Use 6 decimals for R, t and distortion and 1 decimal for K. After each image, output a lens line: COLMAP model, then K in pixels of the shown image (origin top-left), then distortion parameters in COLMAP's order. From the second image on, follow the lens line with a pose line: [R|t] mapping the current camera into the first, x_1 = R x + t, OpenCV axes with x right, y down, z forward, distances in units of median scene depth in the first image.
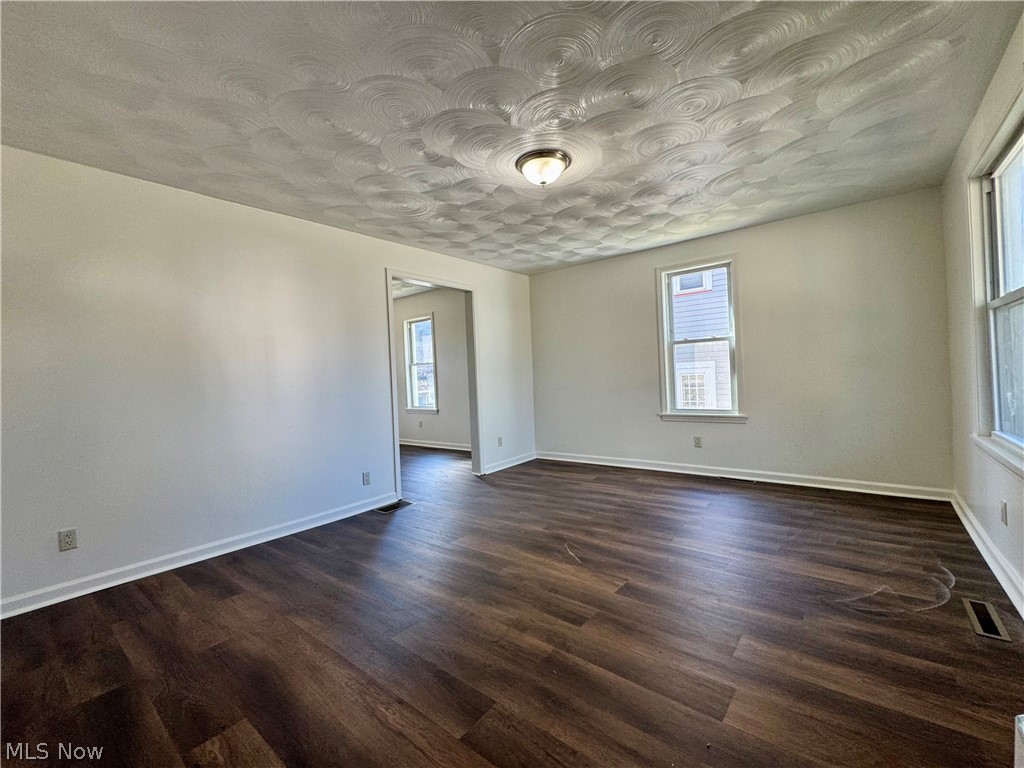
lens RADIAL K [[412.8, 0, 512.8], [0, 412.8, 382.5], [0, 0, 1]] dist [-0.003601, -0.000586]
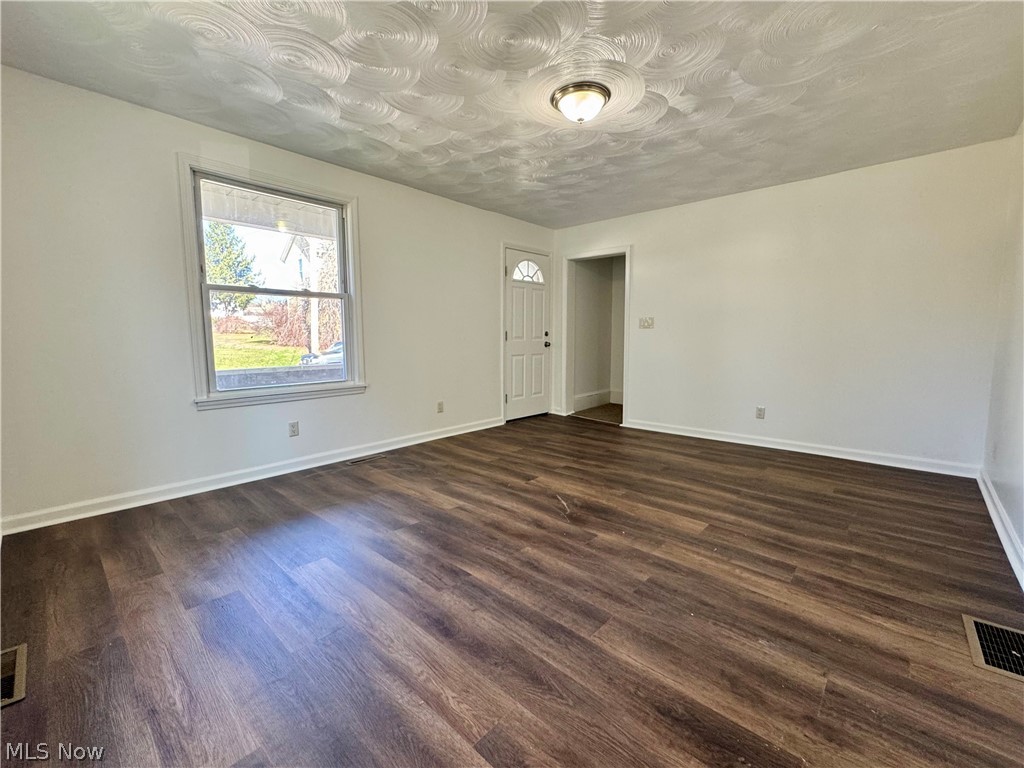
lens RADIAL K [[412.8, 0, 511.2], [0, 412.8, 381.4], [0, 0, 1]] dist [-0.003601, -0.000586]
pose [[-0.997277, 0.038667, 0.062790, 0.199329], [0.045783, 0.992173, 0.116175, -0.010621], [-0.057806, 0.118734, -0.991242, 2.010845]]
